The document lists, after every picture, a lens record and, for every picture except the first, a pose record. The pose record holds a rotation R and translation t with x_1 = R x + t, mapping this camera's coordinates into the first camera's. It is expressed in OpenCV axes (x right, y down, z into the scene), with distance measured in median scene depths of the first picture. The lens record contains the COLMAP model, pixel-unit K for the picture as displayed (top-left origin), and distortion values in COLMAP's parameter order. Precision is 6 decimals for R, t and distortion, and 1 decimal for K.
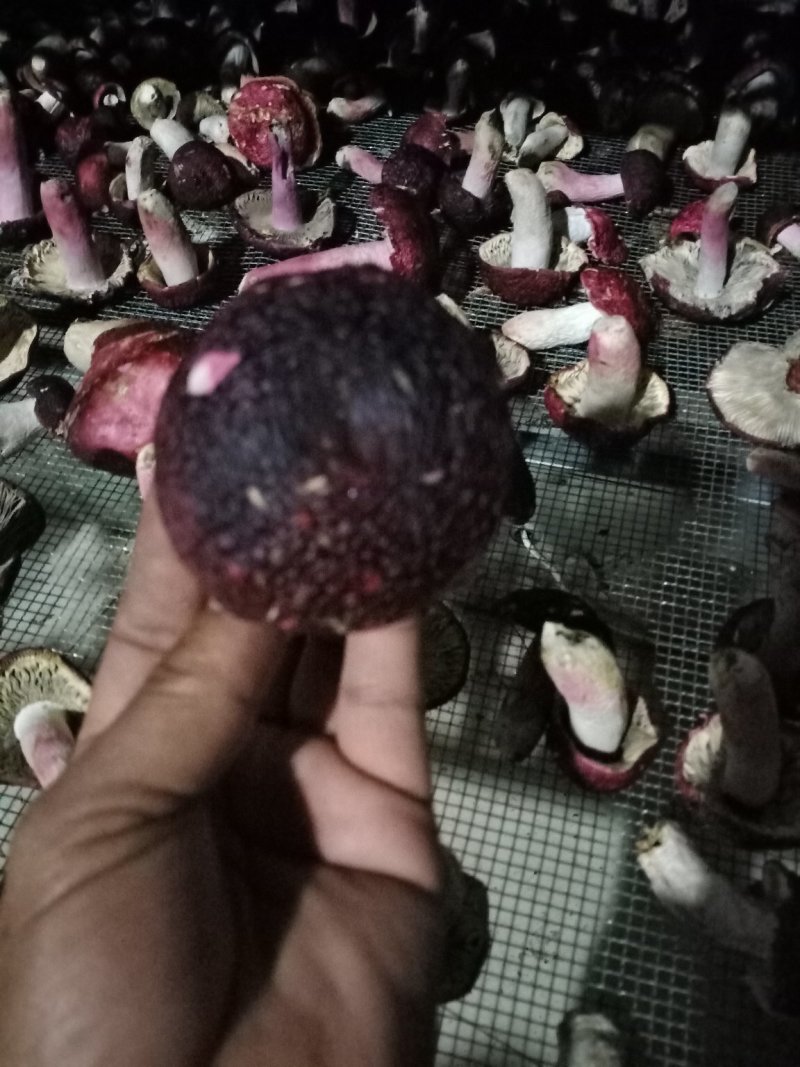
lens RADIAL K [[868.1, 0, 400.0], [0, 868.1, 533.5], [0, 0, 1]] dist [0.055895, -0.131471]
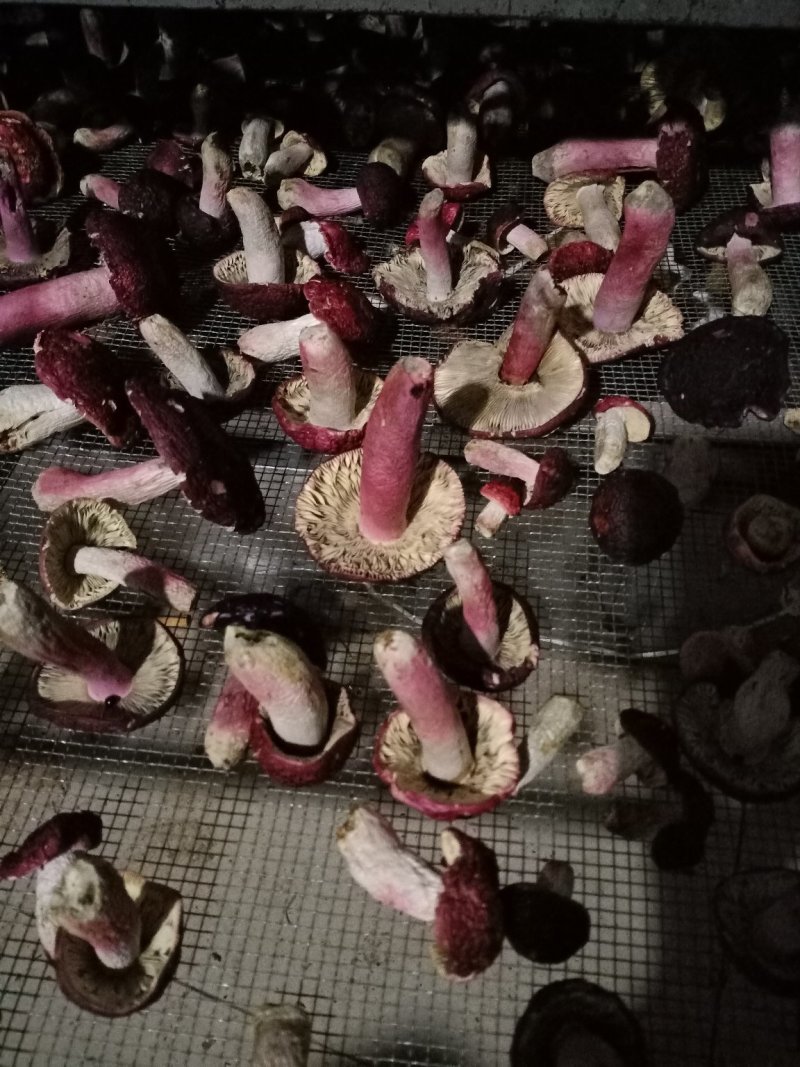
lens RADIAL K [[868.1, 0, 400.0], [0, 868.1, 533.5], [0, 0, 1]] dist [0.055895, -0.131471]
pose [[0.988438, -0.099795, 0.114155, 0.143656], [0.102077, 0.994674, -0.014307, 0.016073], [-0.112119, 0.025795, 0.993360, -0.021807]]
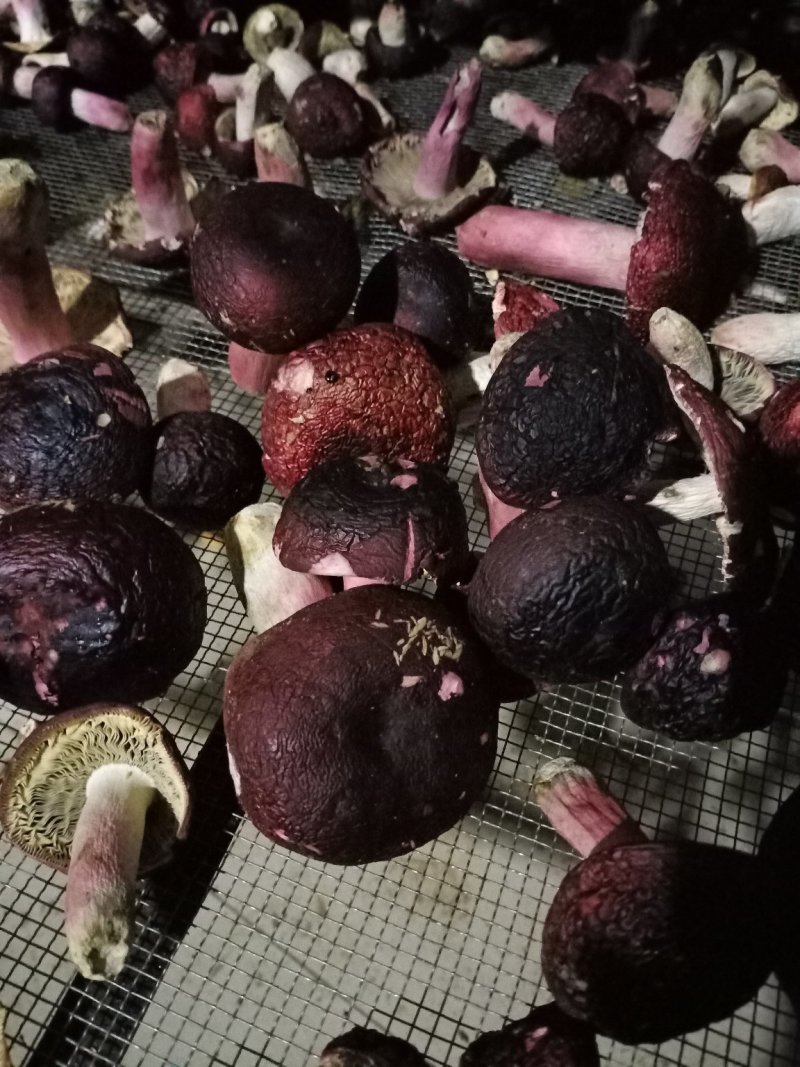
lens RADIAL K [[897.1, 0, 401.4], [0, 897.1, 546.0], [0, 0, 1]] dist [-0.059526, -0.004623]
pose [[0.995089, 0.084883, -0.050919, -0.084962], [-0.083615, 0.996145, 0.026543, -0.041134], [0.052975, -0.022155, 0.998350, 0.179507]]
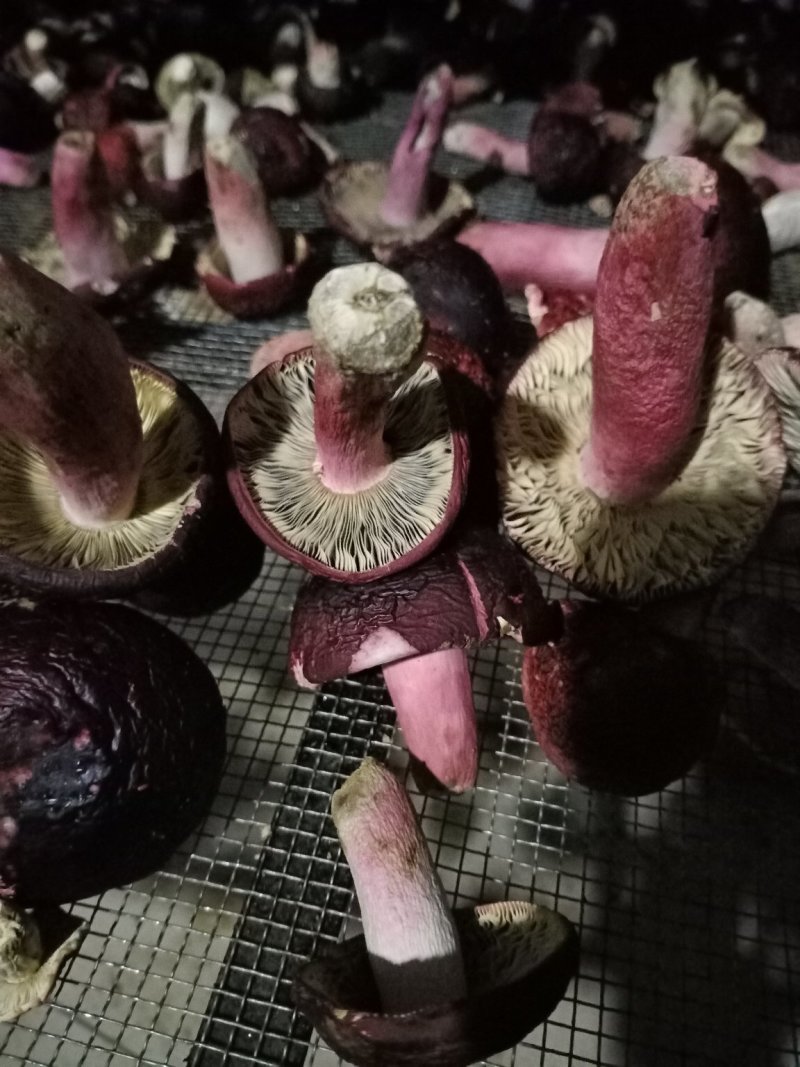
lens RADIAL K [[896.6, 0, 400.0], [0, 896.6, 533.5], [0, 0, 1]] dist [-0.114892, 0.069020]
pose [[0.998423, -0.008223, 0.055527, -0.166387], [0.013715, 0.994967, -0.099258, -0.025286], [-0.054431, 0.099863, 0.993511, 0.316699]]
